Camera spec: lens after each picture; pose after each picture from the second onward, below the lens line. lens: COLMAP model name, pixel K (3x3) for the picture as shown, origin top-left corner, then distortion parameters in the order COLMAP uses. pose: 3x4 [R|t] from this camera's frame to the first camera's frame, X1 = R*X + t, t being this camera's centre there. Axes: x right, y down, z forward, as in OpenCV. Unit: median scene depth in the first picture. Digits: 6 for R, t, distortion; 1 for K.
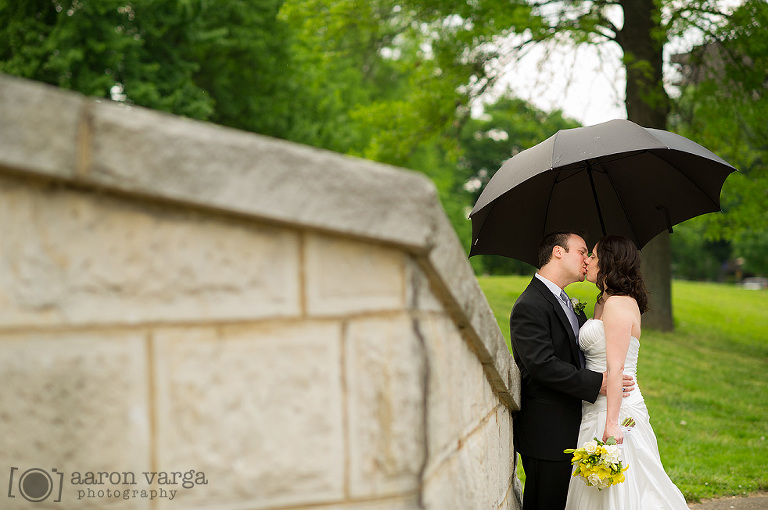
lens RADIAL K [[1870.6, 0, 384.0], [0, 1870.6, 255.0], [0, 0, 1]] dist [-0.060582, -0.397094]
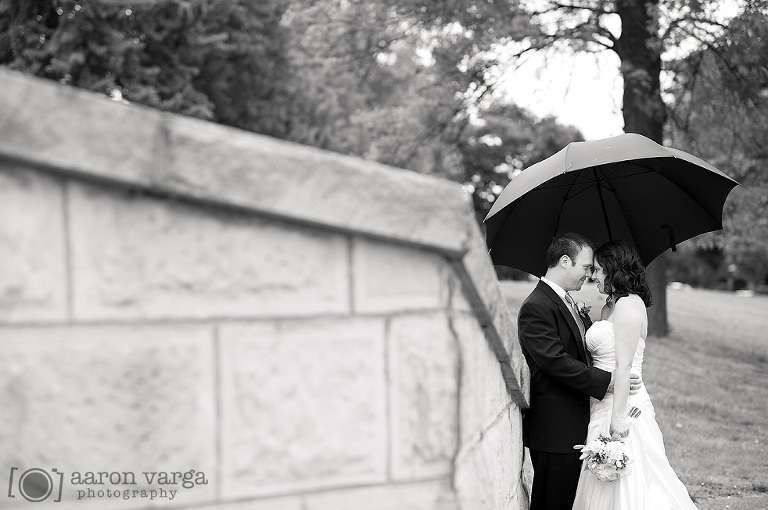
lens RADIAL K [[1870.6, 0, 384.0], [0, 1870.6, 255.0], [0, 0, 1]] dist [-0.060582, -0.397094]
pose [[0.999952, 0.008708, 0.004599, -0.005036], [-0.008698, 0.999960, -0.002187, 0.000133], [-0.004618, 0.002147, 0.999987, -0.016314]]
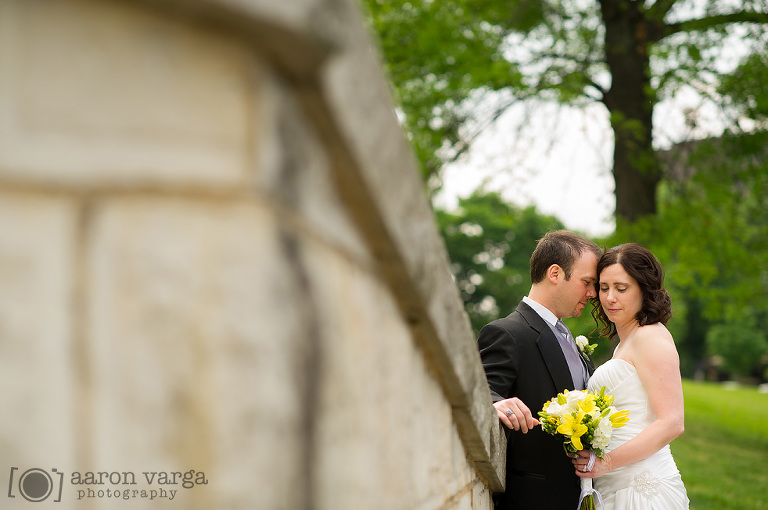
lens RADIAL K [[1870.6, 0, 384.0], [0, 1870.6, 255.0], [0, 0, 1]] dist [-0.060582, -0.397094]
pose [[0.999807, 0.013519, 0.014275, 0.005998], [-0.012747, 0.998523, -0.052823, 0.011539], [-0.014968, 0.052631, 0.998502, 0.107936]]
